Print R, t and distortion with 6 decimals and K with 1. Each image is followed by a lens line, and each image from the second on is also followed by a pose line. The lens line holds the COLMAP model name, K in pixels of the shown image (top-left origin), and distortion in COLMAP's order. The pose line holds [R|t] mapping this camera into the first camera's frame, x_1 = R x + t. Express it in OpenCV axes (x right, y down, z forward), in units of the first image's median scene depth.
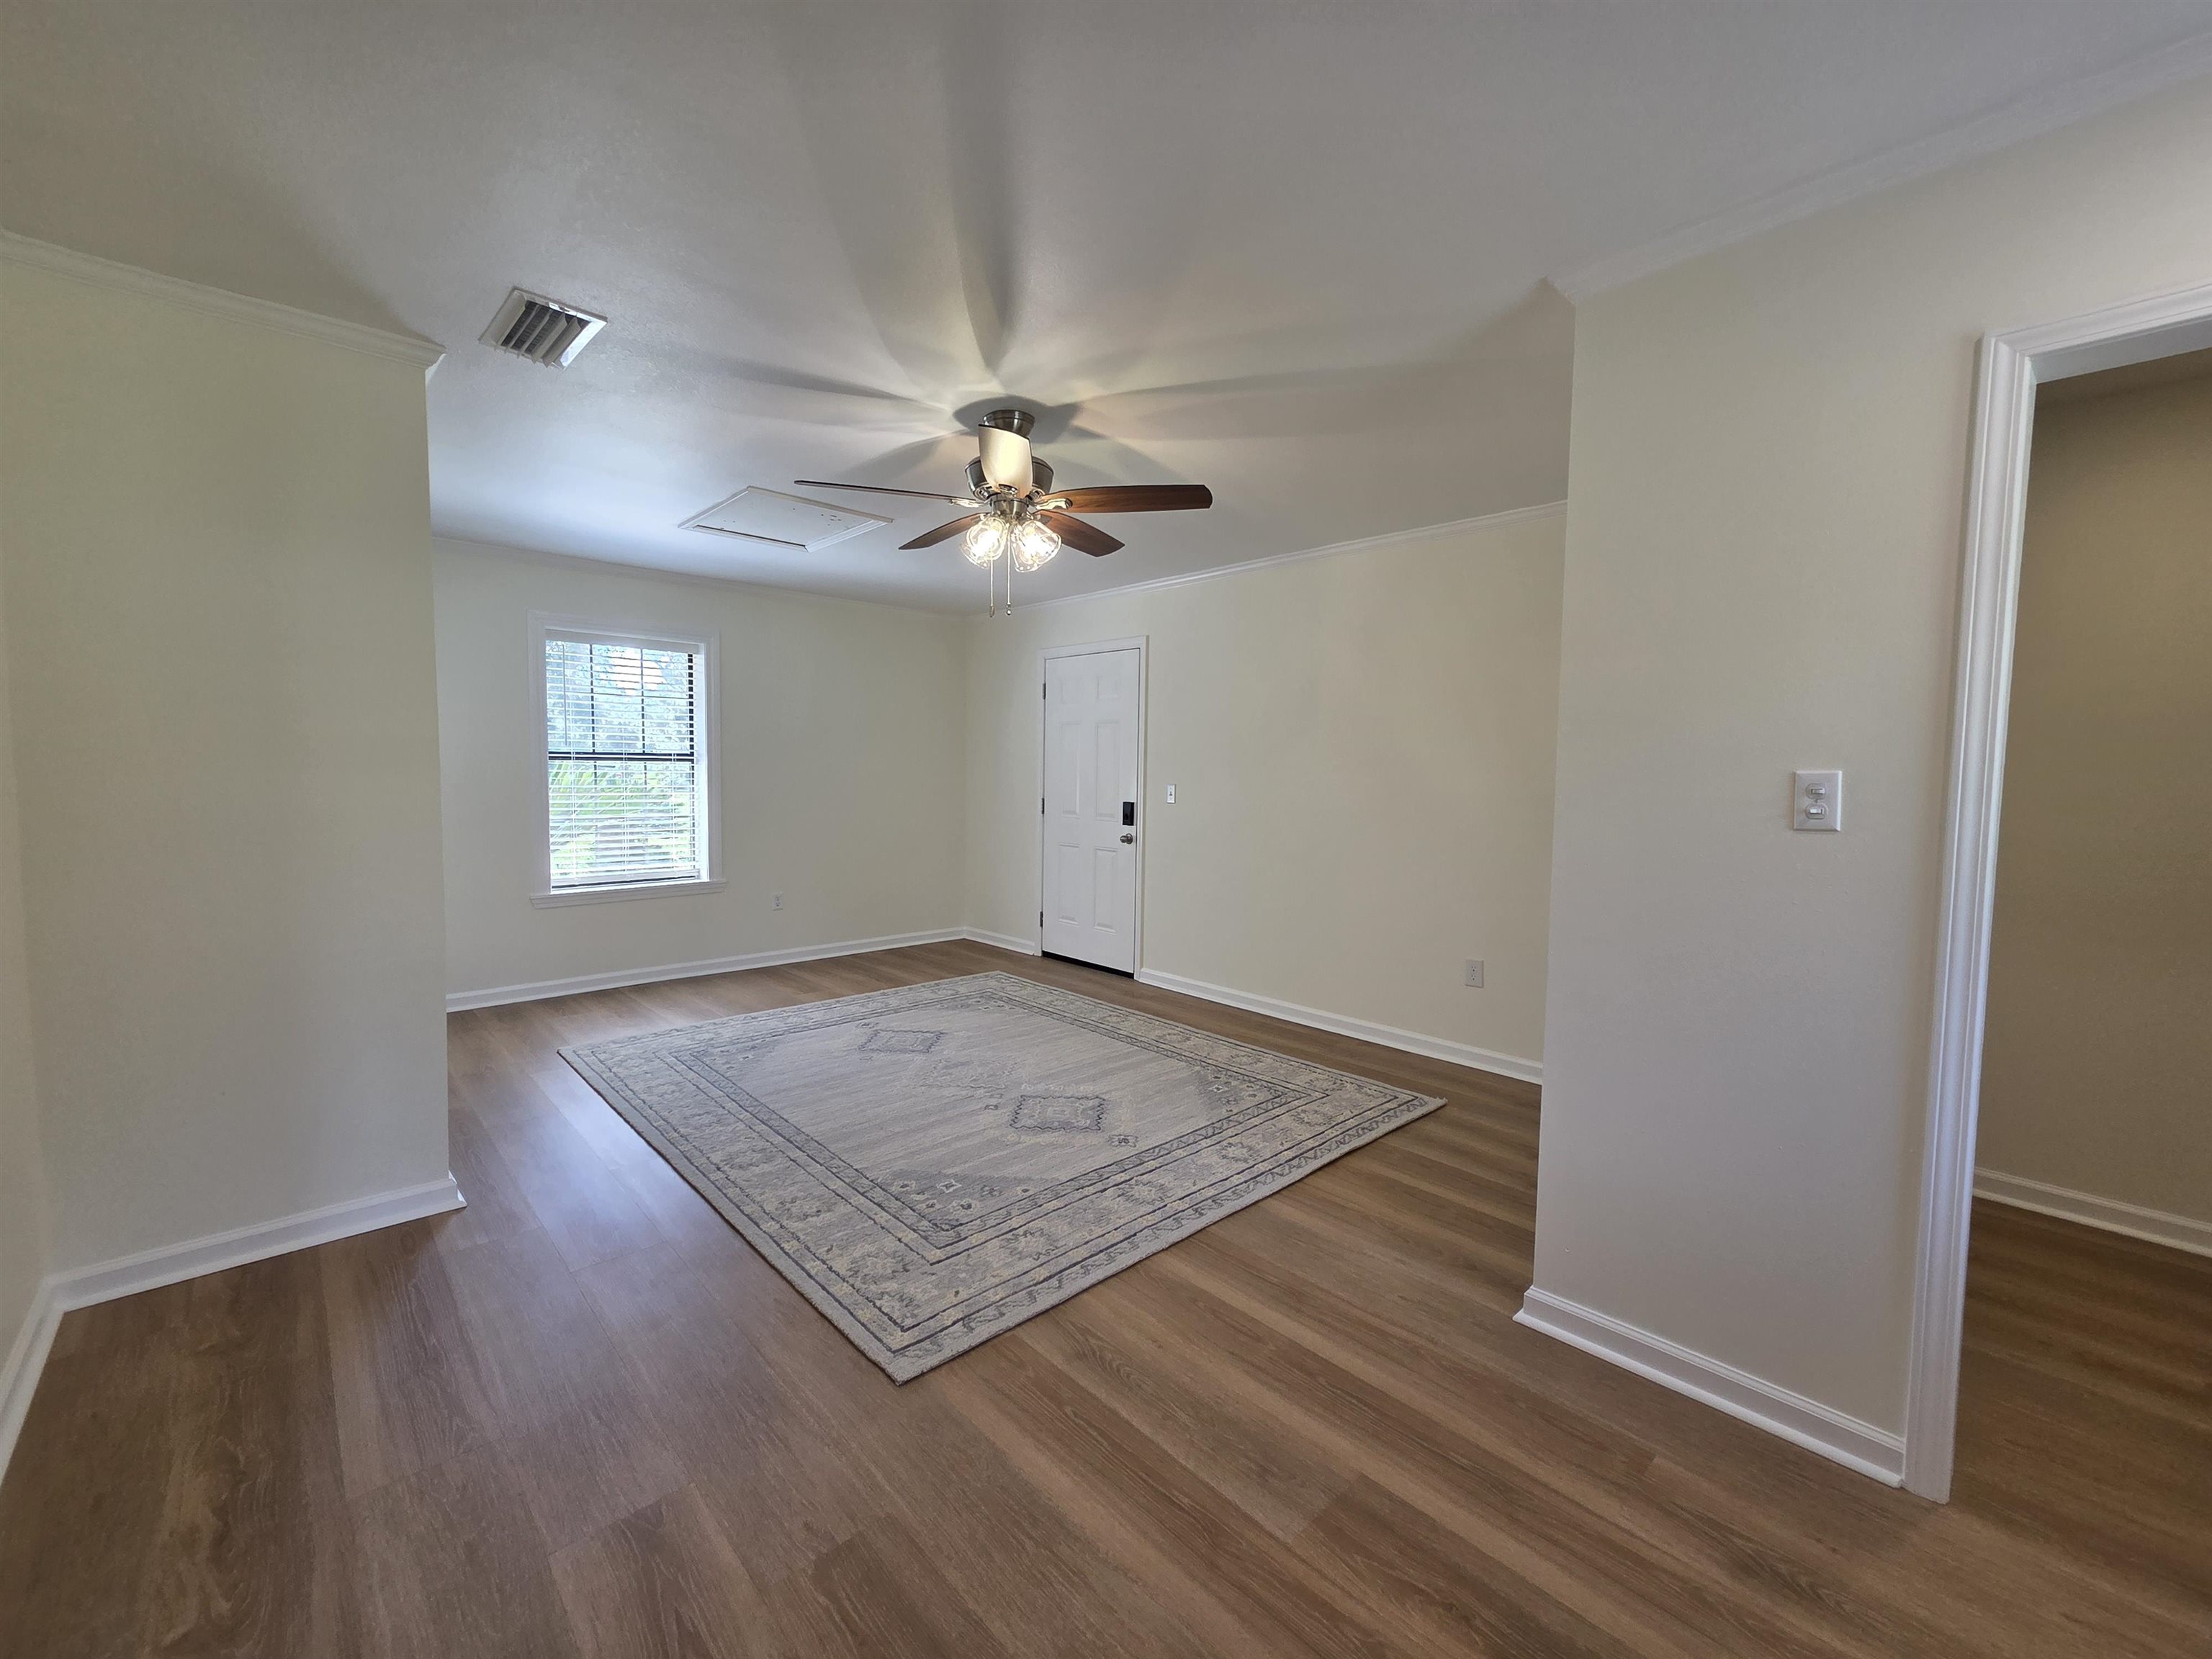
lens RADIAL K [[903.3, 0, 1106.0], [0, 903.3, 829.5], [0, 0, 1]] dist [0.001887, 0.000587]
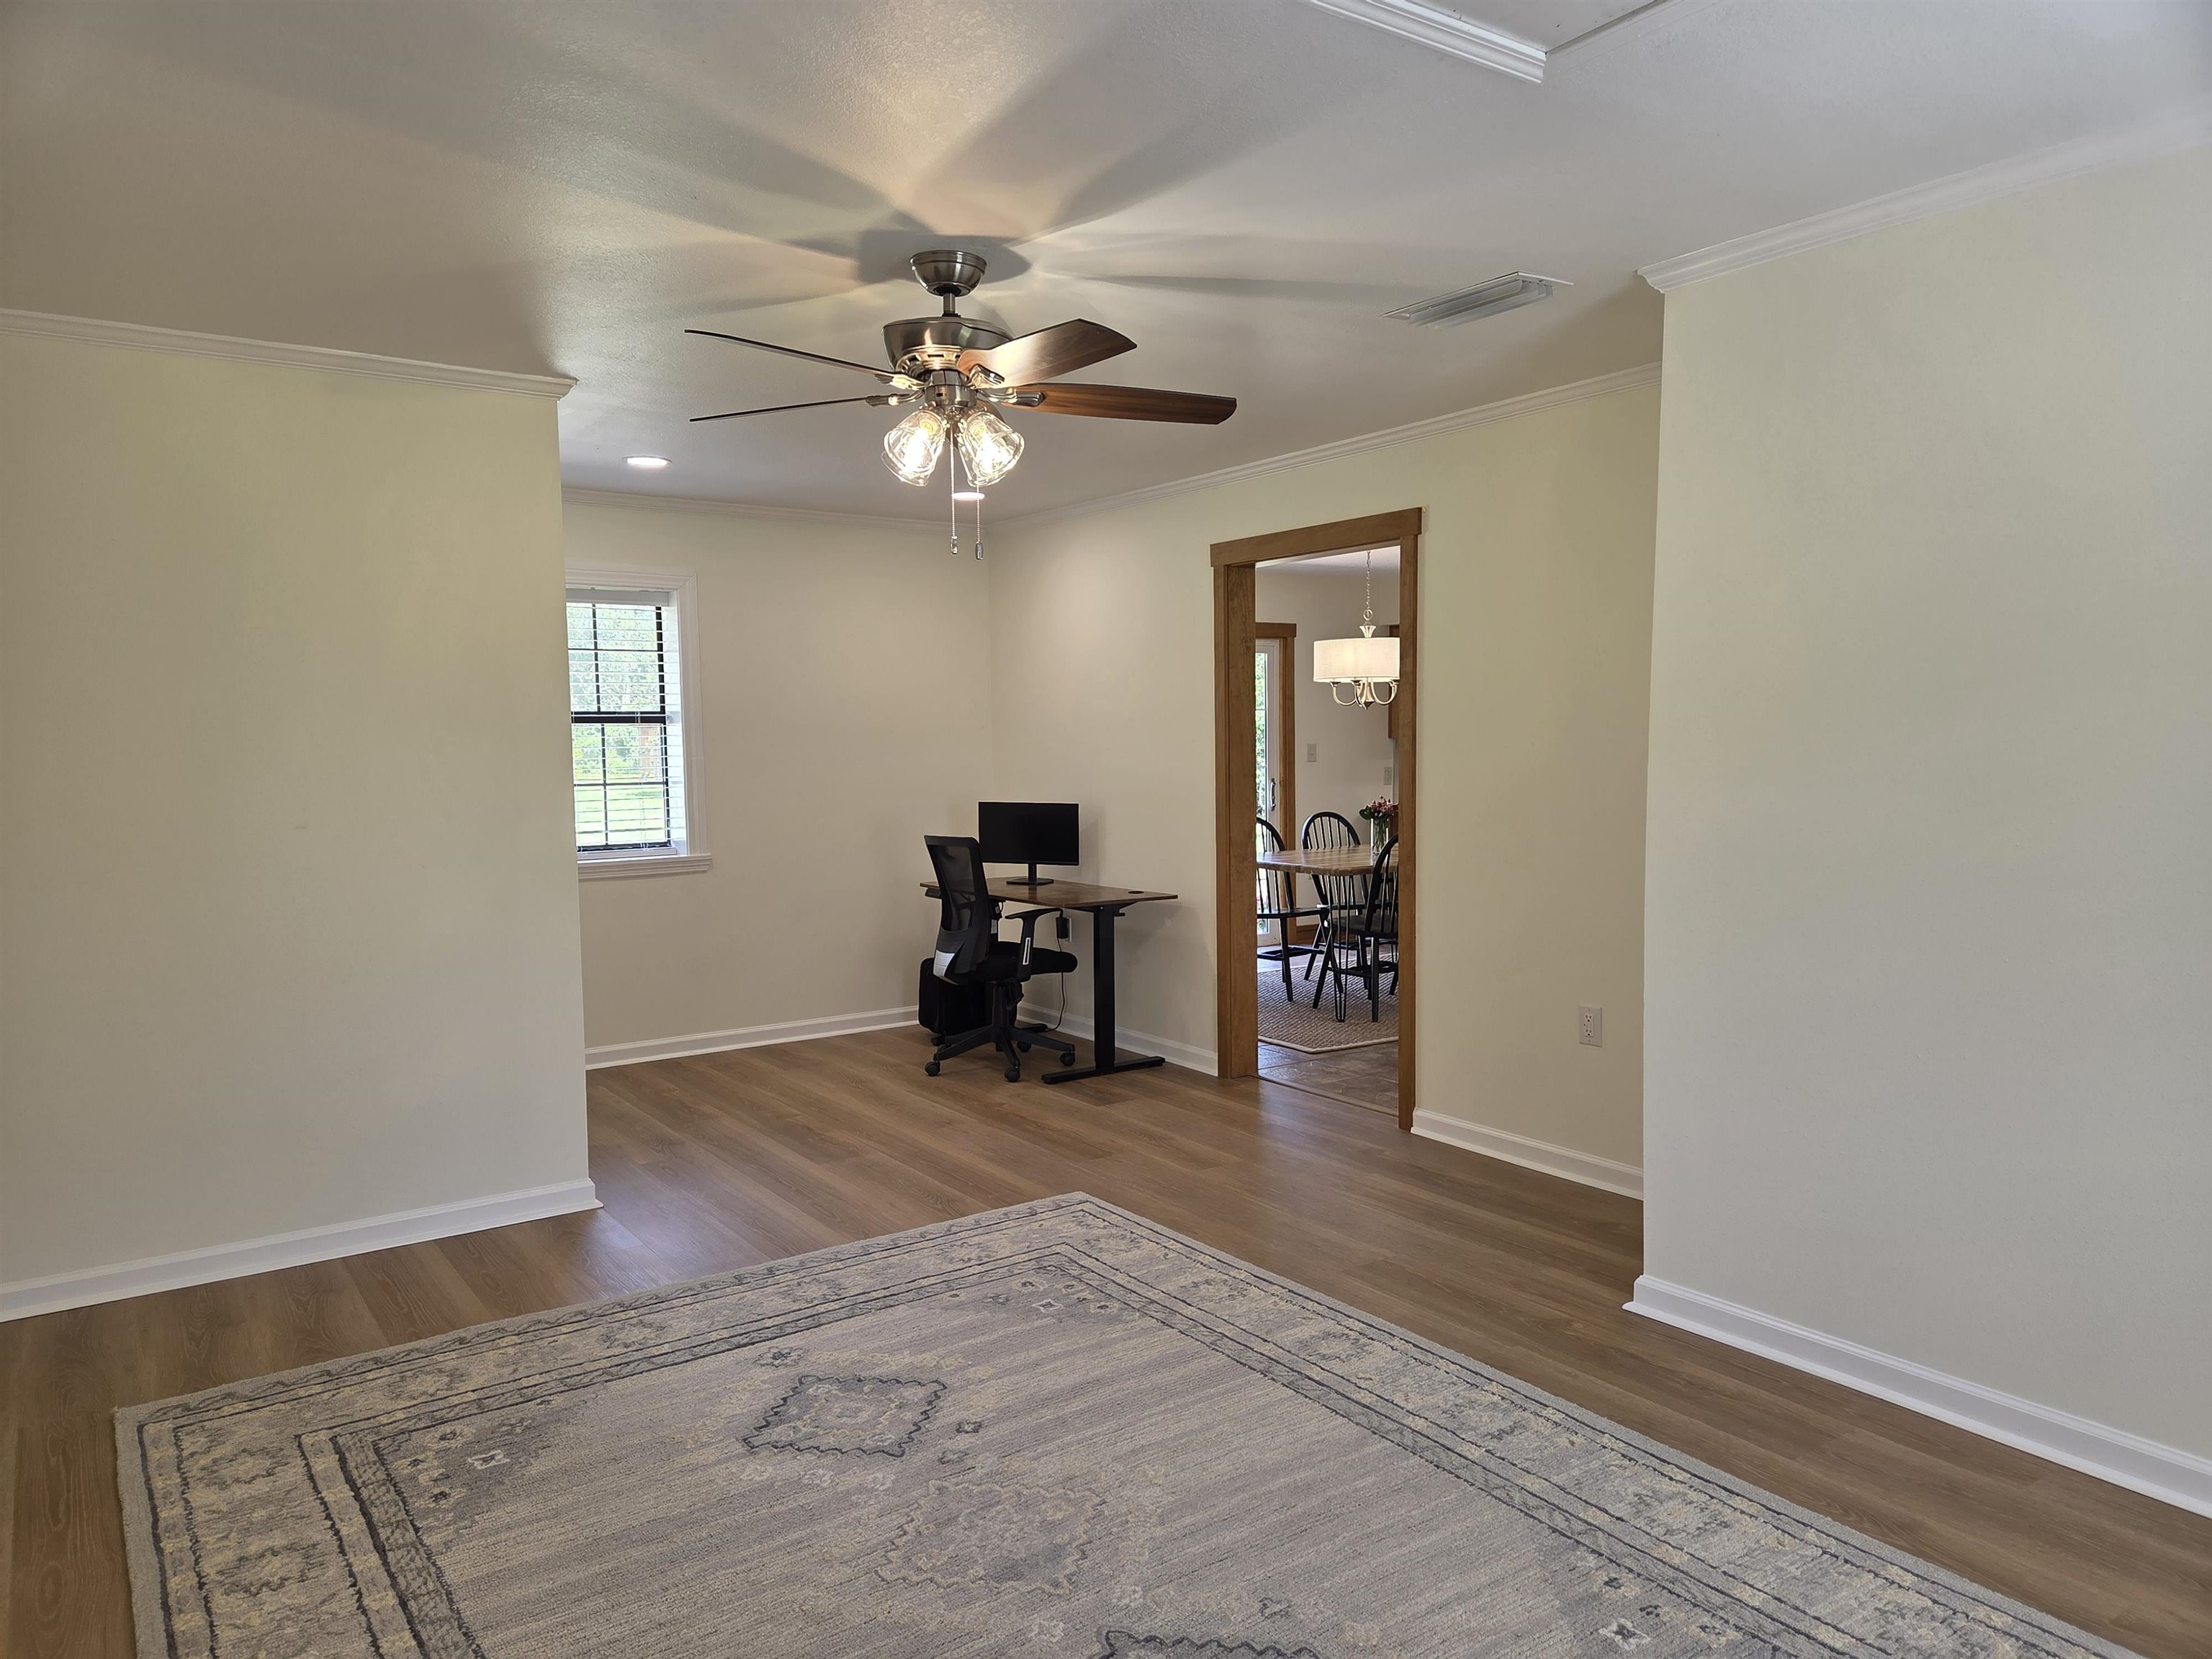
lens RADIAL K [[1494.6, 0, 1106.0], [0, 1494.6, 829.5], [0, 0, 1]] dist [0.005369, 0.001407]
pose [[-0.991203, -0.013327, 0.131680, -0.363158], [0.003945, 0.991501, 0.130042, -0.173840], [-0.132293, 0.129418, -0.982726, 2.066796]]
